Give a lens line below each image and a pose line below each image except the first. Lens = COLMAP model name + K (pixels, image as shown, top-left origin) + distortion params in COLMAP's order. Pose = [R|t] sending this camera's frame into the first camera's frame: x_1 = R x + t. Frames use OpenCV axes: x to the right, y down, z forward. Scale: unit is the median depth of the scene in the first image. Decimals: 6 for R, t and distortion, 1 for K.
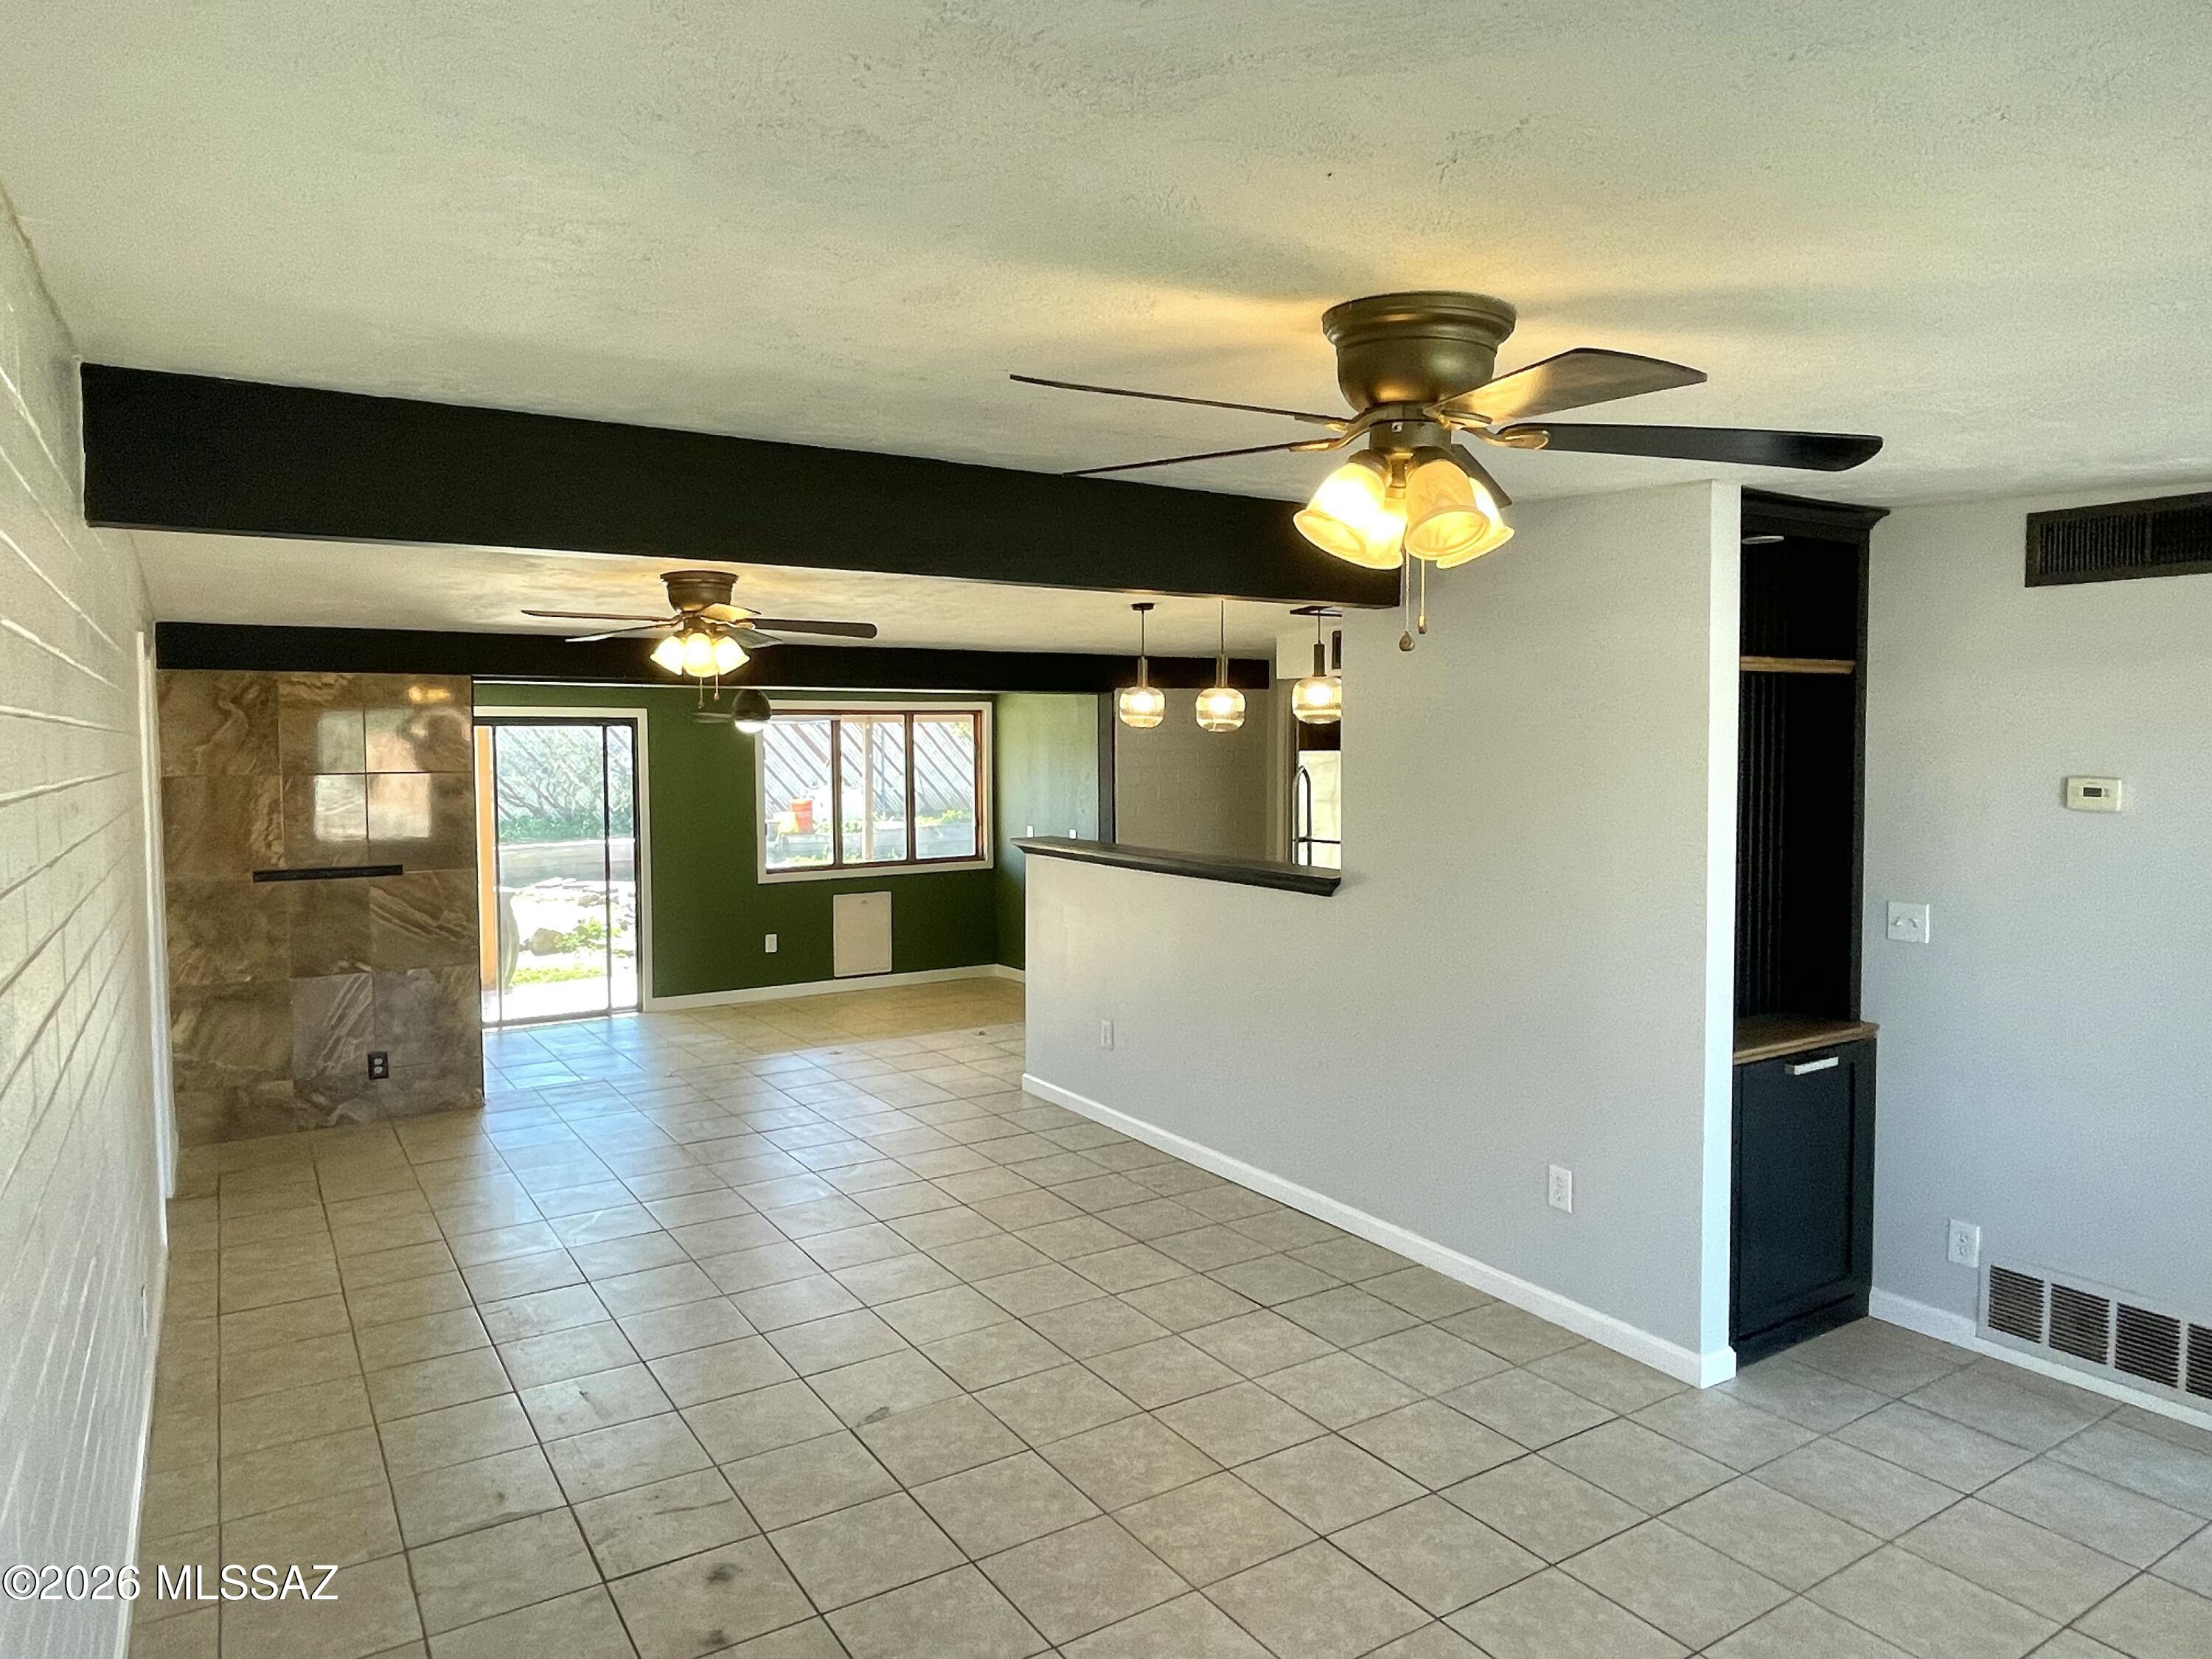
lens RADIAL K [[1381.1, 0, 1100.4], [0, 1381.1, 807.9], [0, 0, 1]] dist [-0.011964, -0.004135]
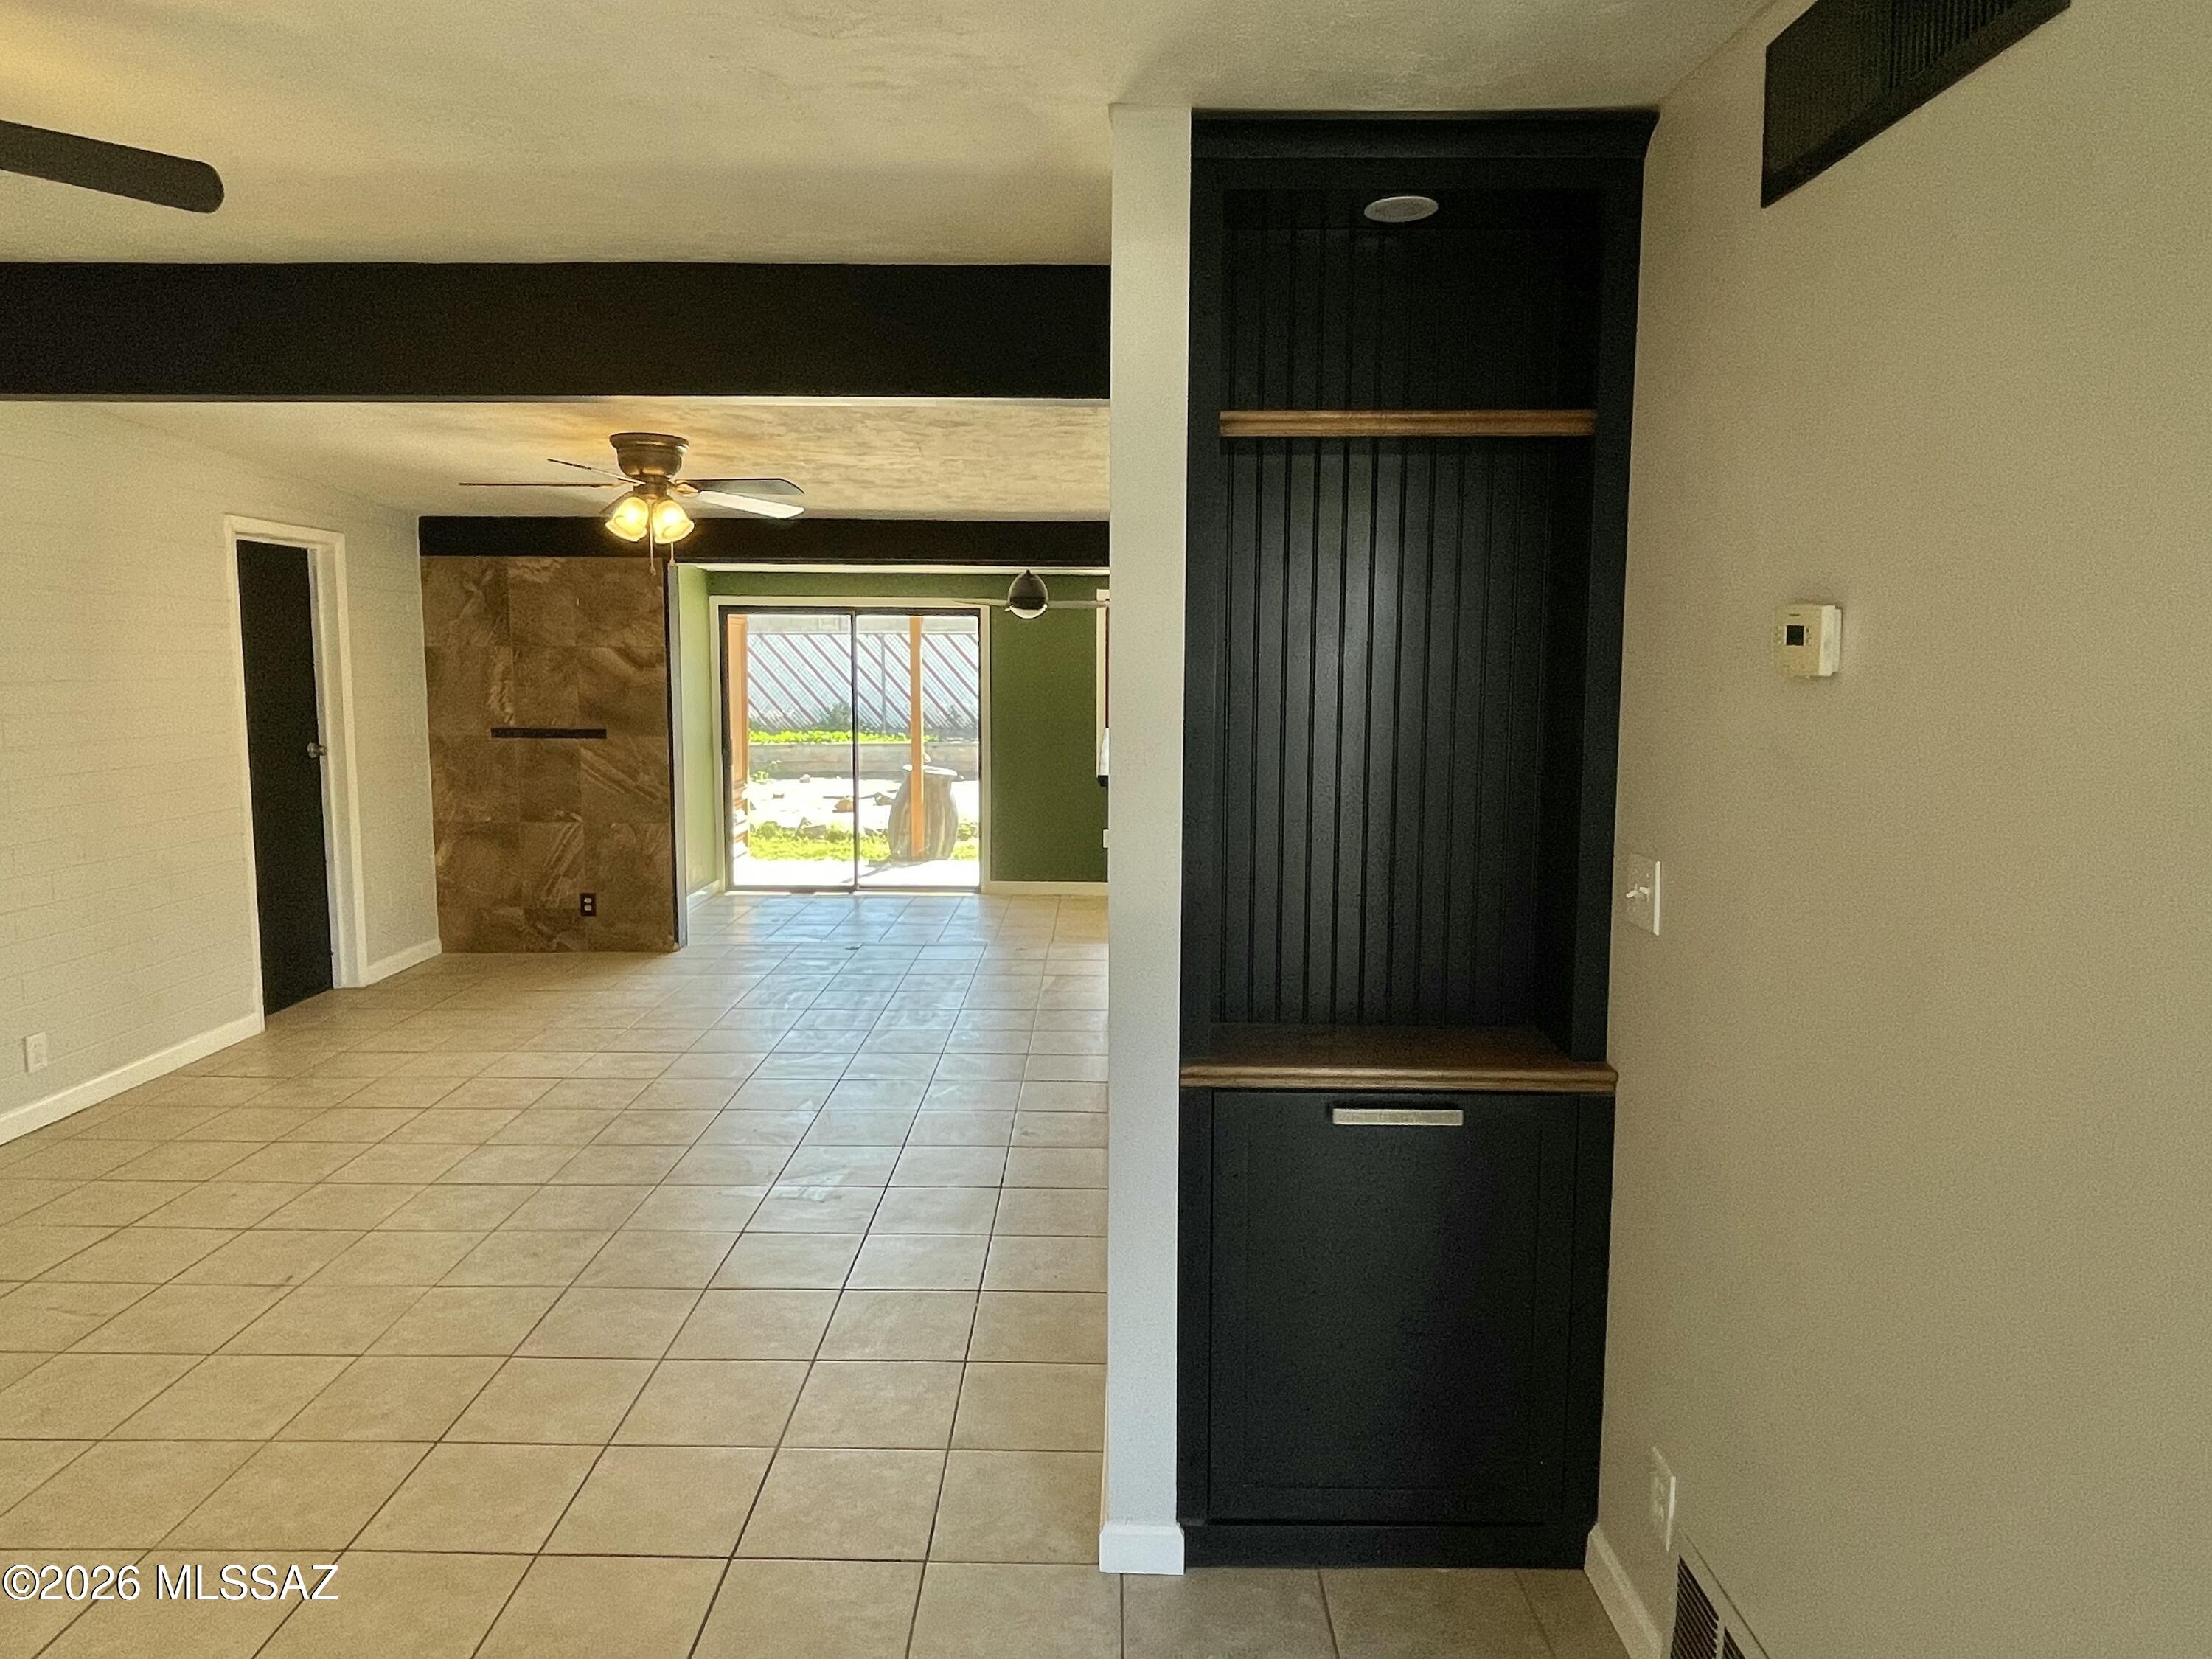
lens RADIAL K [[1368.3, 0, 1108.6], [0, 1368.3, 806.4], [0, 0, 1]] dist [-0.006420, -0.004610]
pose [[0.843612, 0.067241, -0.532727, 0.467052], [-0.036114, 0.996987, 0.068651, 0.013612], [0.535738, -0.038676, 0.843498, 0.295012]]
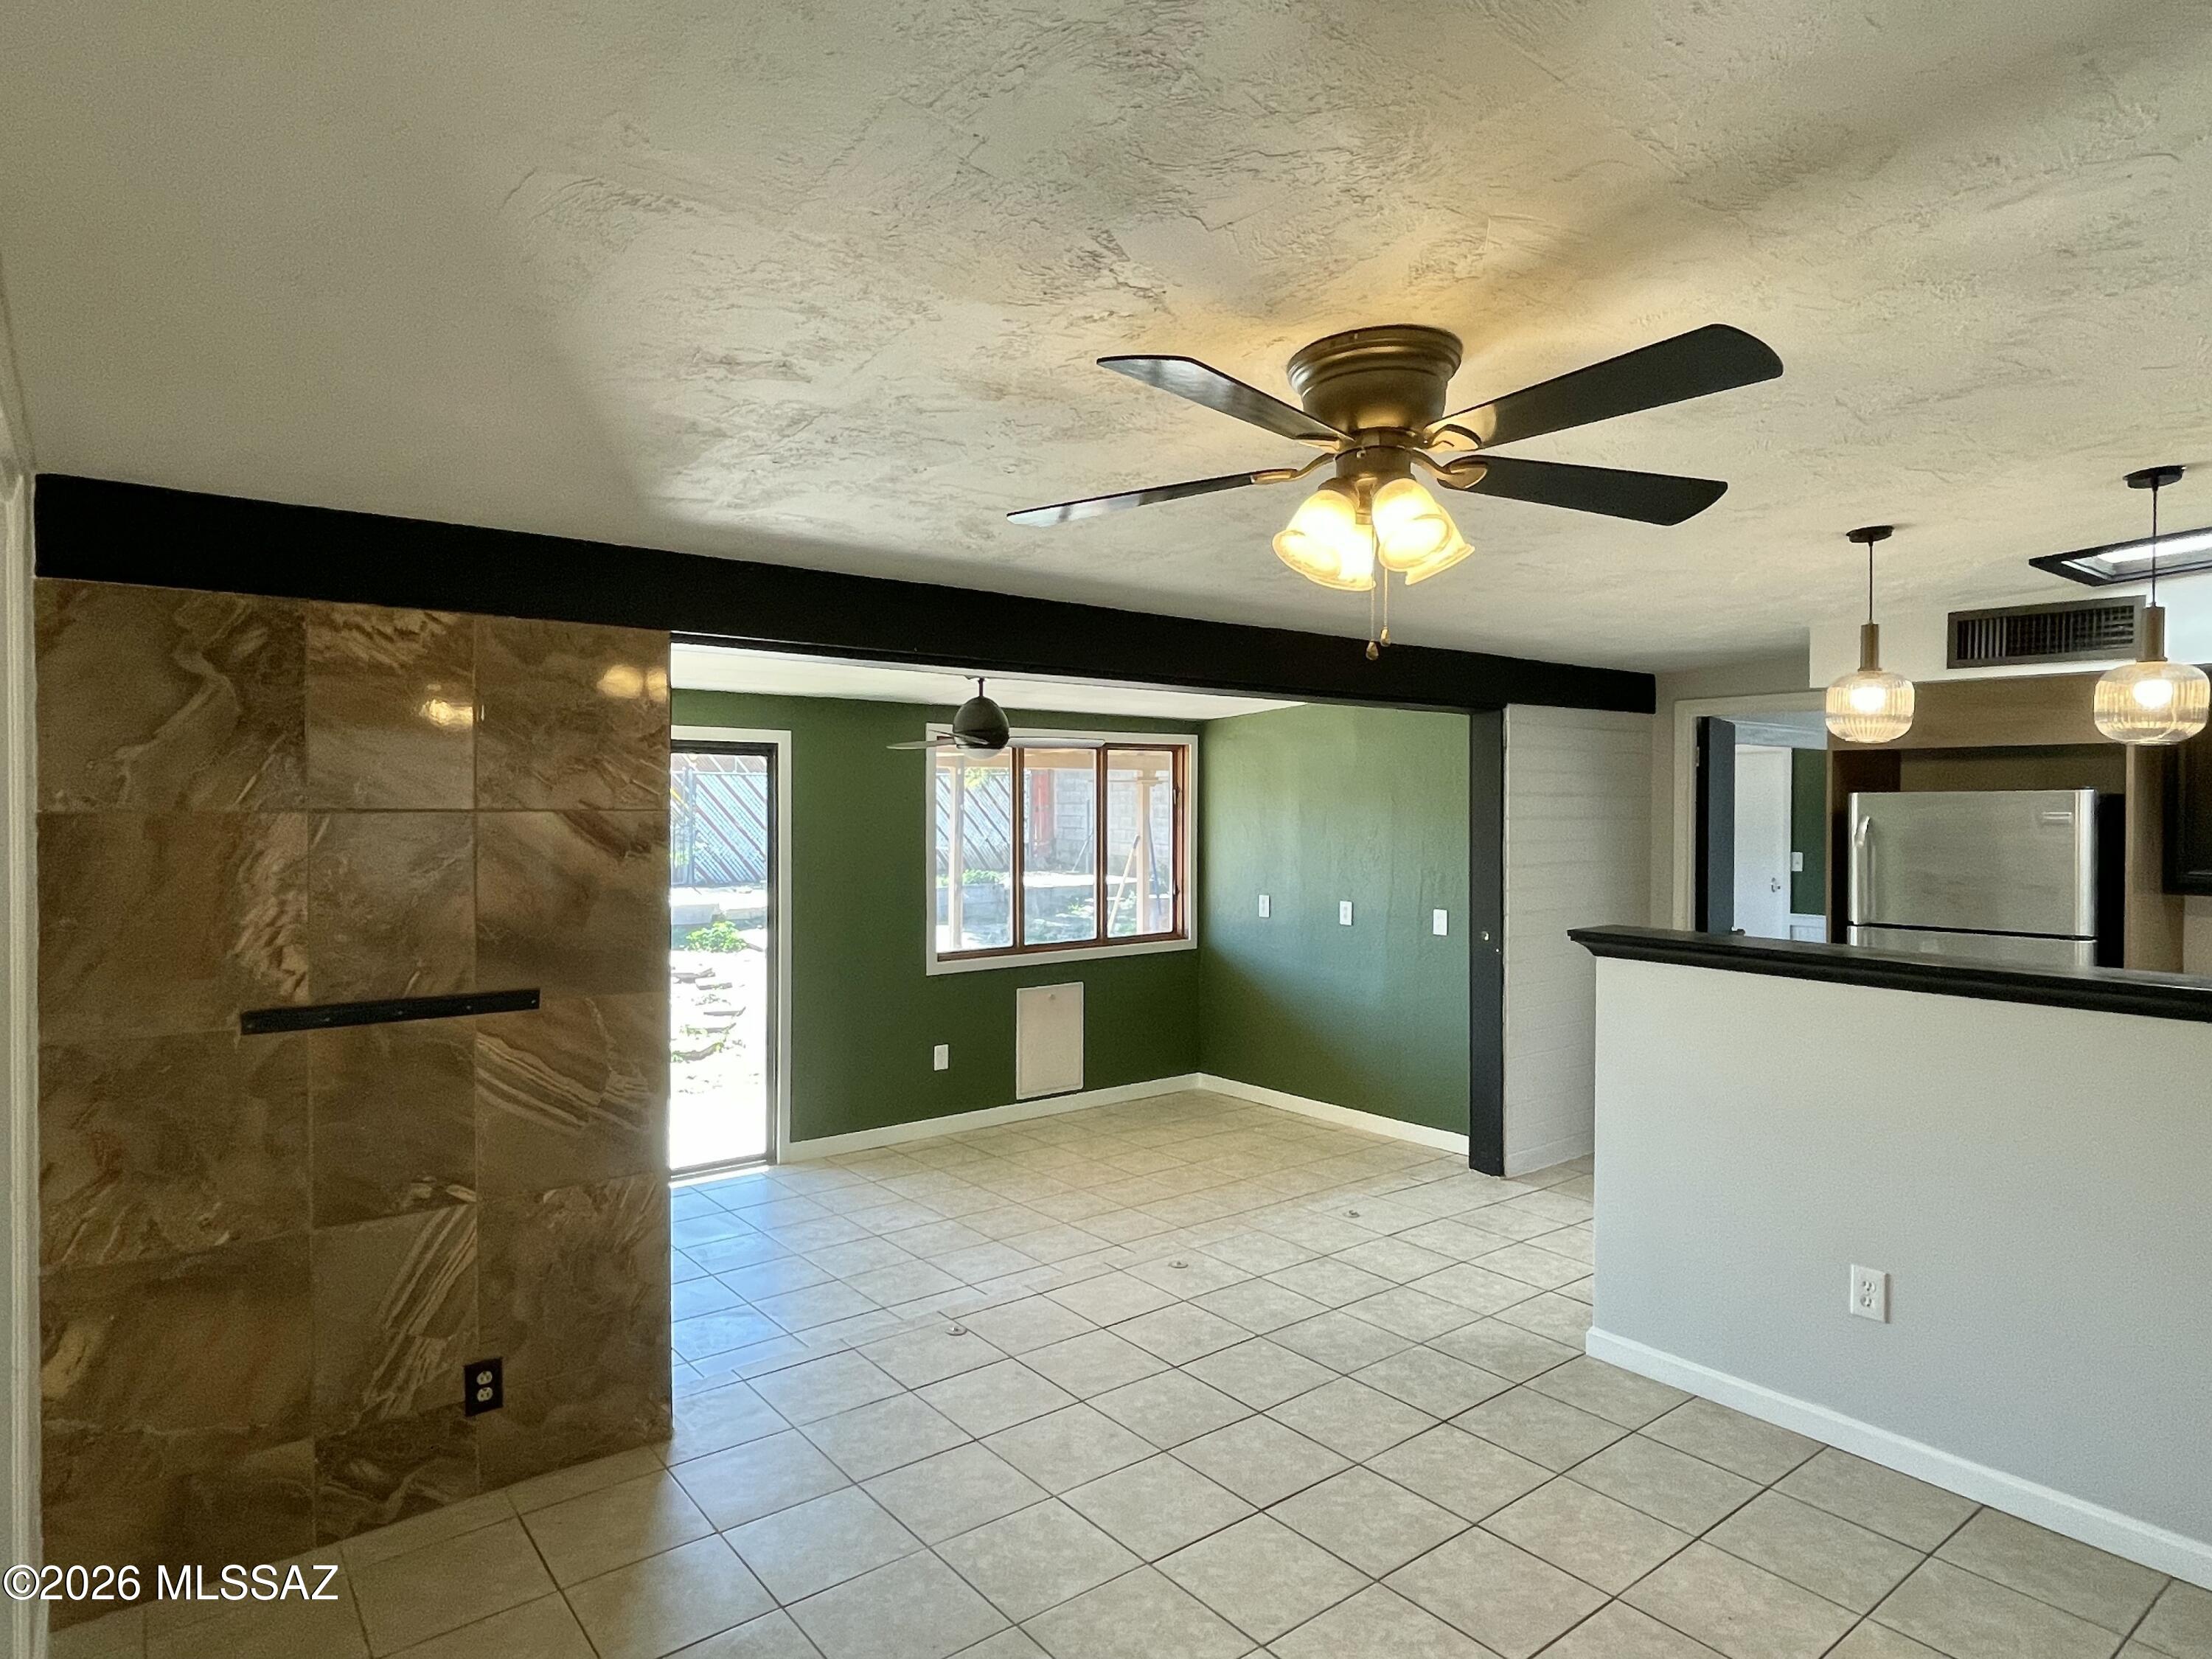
lens RADIAL K [[1264.8, 0, 1100.6], [0, 1264.8, 817.8], [0, 0, 1]] dist [-0.004491, 0.002004]
pose [[0.995415, 0.006982, 0.095398, -0.365981], [-0.003442, 0.999301, -0.037227, -0.006132], [-0.095592, 0.036728, 0.994743, 0.538779]]
